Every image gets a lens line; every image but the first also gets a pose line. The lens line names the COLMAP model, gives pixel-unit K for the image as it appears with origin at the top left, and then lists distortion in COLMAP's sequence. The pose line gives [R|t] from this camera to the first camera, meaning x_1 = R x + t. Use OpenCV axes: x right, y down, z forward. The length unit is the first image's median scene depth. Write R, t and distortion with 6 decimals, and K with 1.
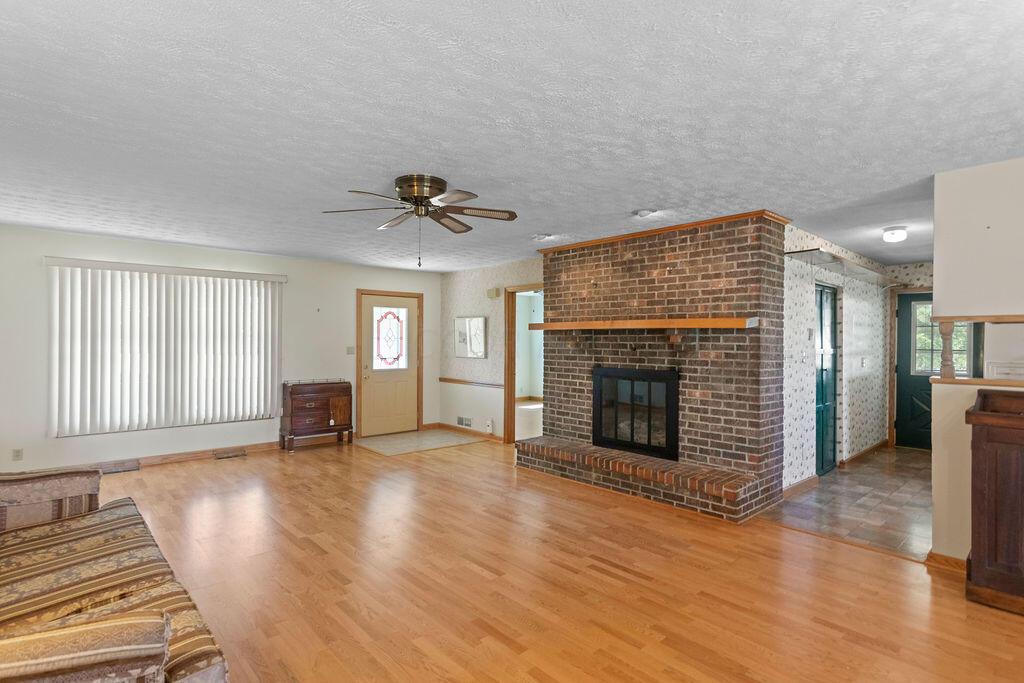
lens RADIAL K [[512.9, 0, 511.6], [0, 512.9, 342.4], [0, 0, 1]] dist [-0.003940, -0.000478]
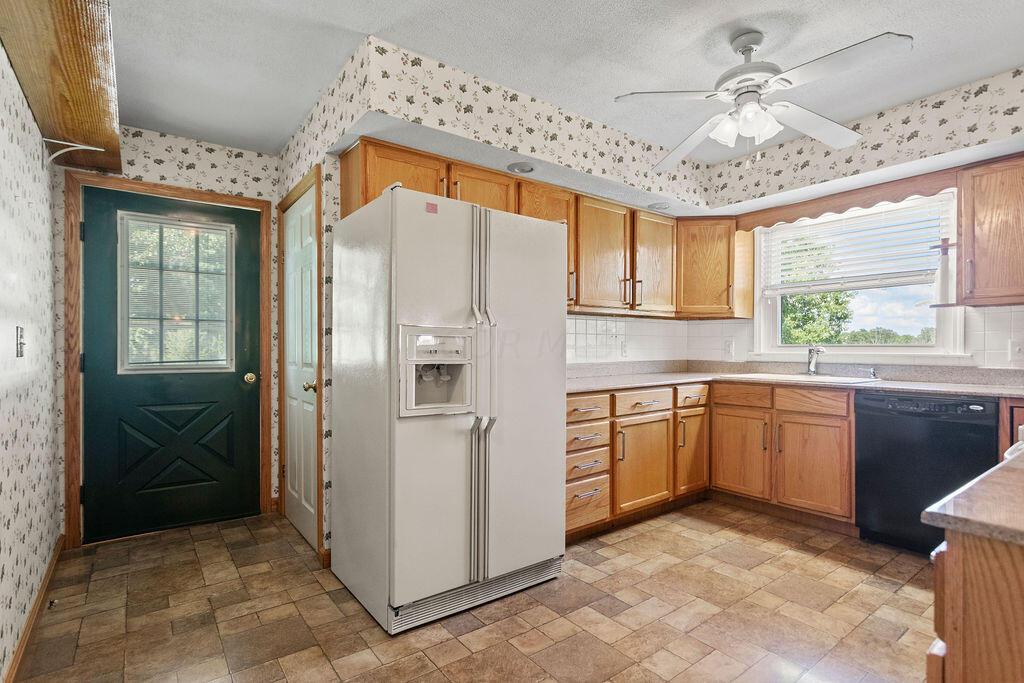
lens RADIAL K [[512.9, 0, 512.7], [0, 512.9, 346.5], [0, 0, 1]] dist [-0.003940, -0.000478]
pose [[0.099907, -0.005880, 0.994979, 0.365861], [0.002353, 0.999981, 0.005673, 0.036756], [-0.994994, 0.001775, 0.099919, 0.601436]]
